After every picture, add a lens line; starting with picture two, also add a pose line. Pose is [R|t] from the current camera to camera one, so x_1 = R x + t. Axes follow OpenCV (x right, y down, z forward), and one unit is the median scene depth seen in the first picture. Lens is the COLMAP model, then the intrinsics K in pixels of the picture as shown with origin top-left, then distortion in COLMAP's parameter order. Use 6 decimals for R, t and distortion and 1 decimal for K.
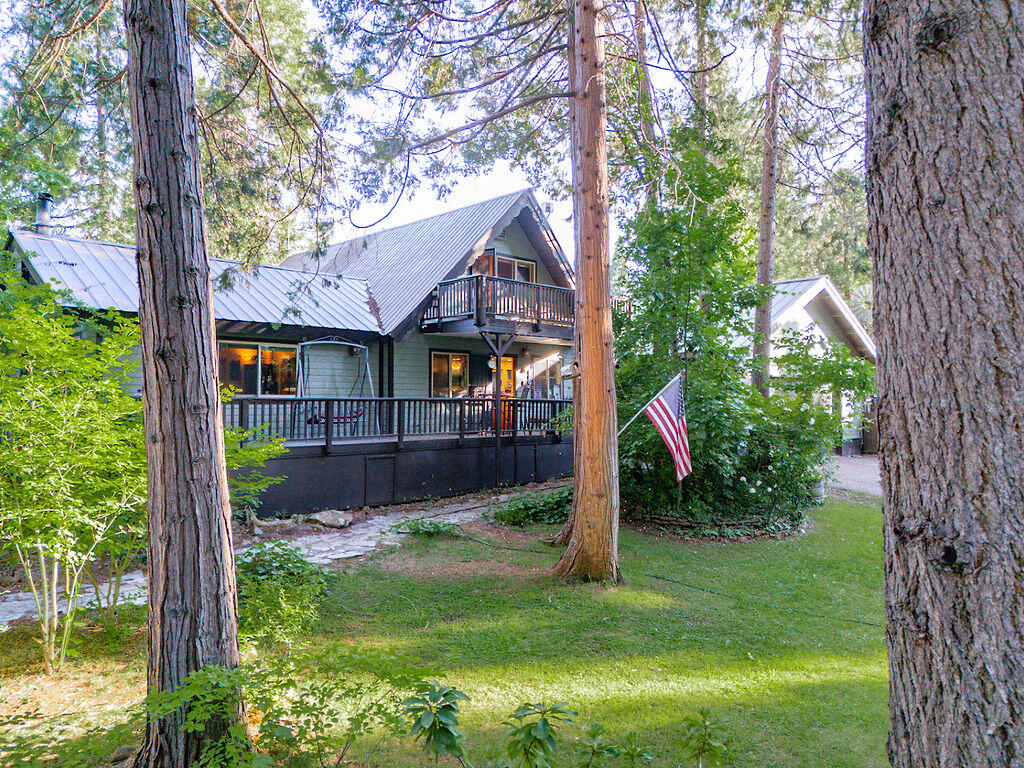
lens RADIAL K [[735.9, 0, 514.6], [0, 735.9, 383.9], [0, 0, 1]] dist [0.063530, -0.059656]
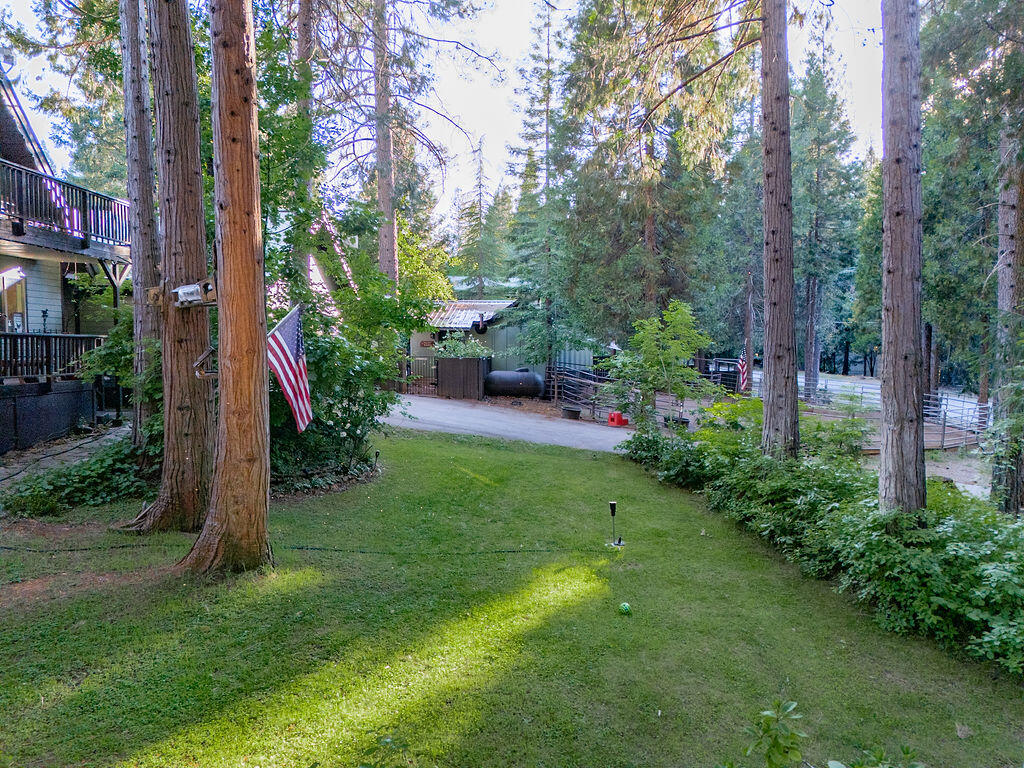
lens RADIAL K [[735.9, 0, 514.6], [0, 735.9, 383.9], [0, 0, 1]] dist [0.063530, -0.059656]
pose [[0.705136, -0.038420, 0.708031, -0.205717], [-0.022780, 0.996788, 0.076775, 0.005487], [-0.708706, -0.070266, 0.701996, 0.231415]]
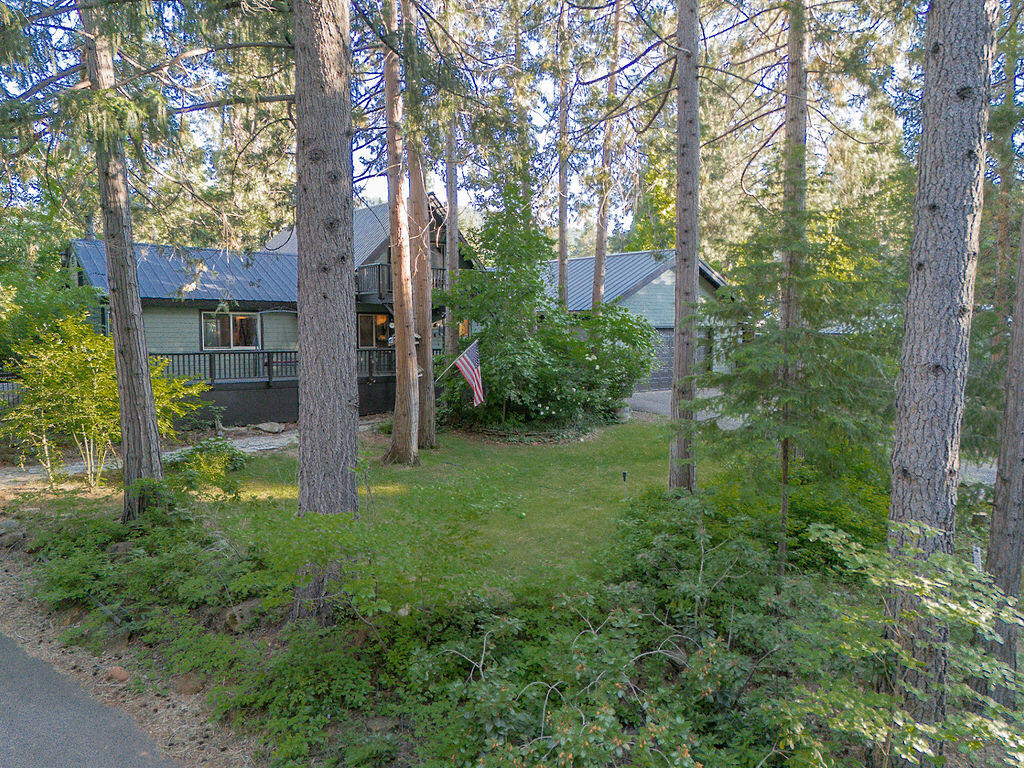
lens RADIAL K [[735.9, 0, 514.6], [0, 735.9, 383.9], [0, 0, 1]] dist [0.063530, -0.059656]
pose [[0.996683, 0.009345, -0.080838, 0.430134], [-0.000867, 0.994548, 0.104280, -0.083176], [0.081372, -0.103864, 0.991257, -0.562953]]
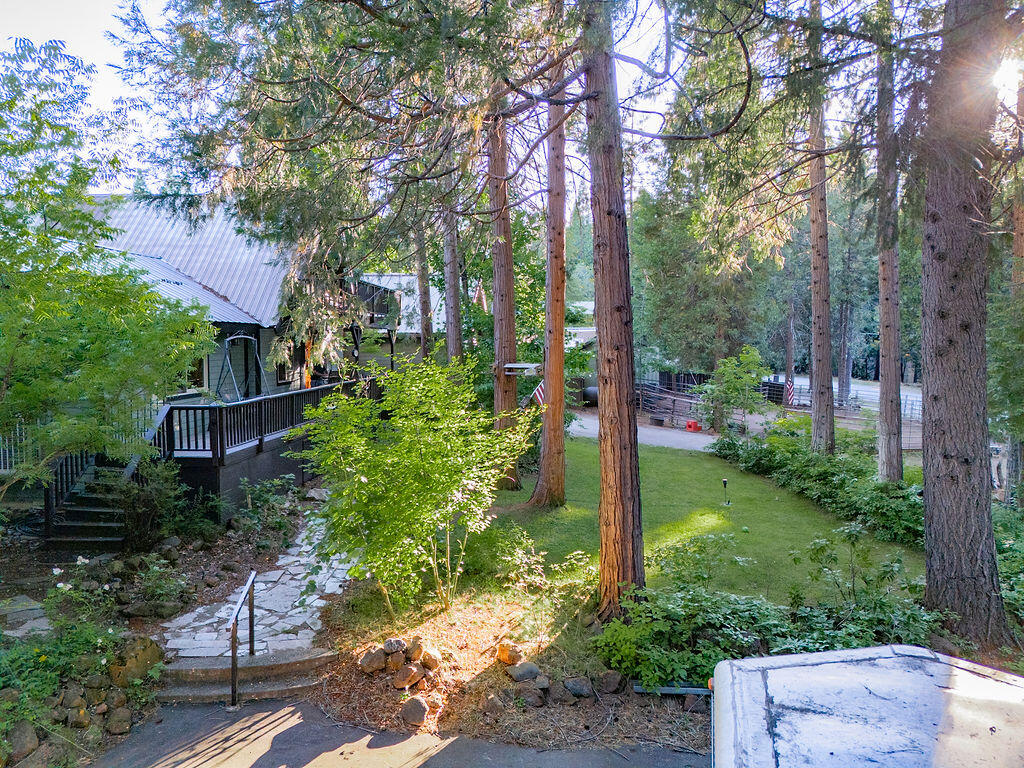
lens RADIAL K [[735.9, 0, 514.6], [0, 735.9, 383.9], [0, 0, 1]] dist [0.063530, -0.059656]
pose [[0.731474, -0.041055, 0.680632, -0.887222], [-0.016965, 0.996781, 0.078356, -0.103154], [-0.681658, -0.068862, 0.728423, -0.060260]]
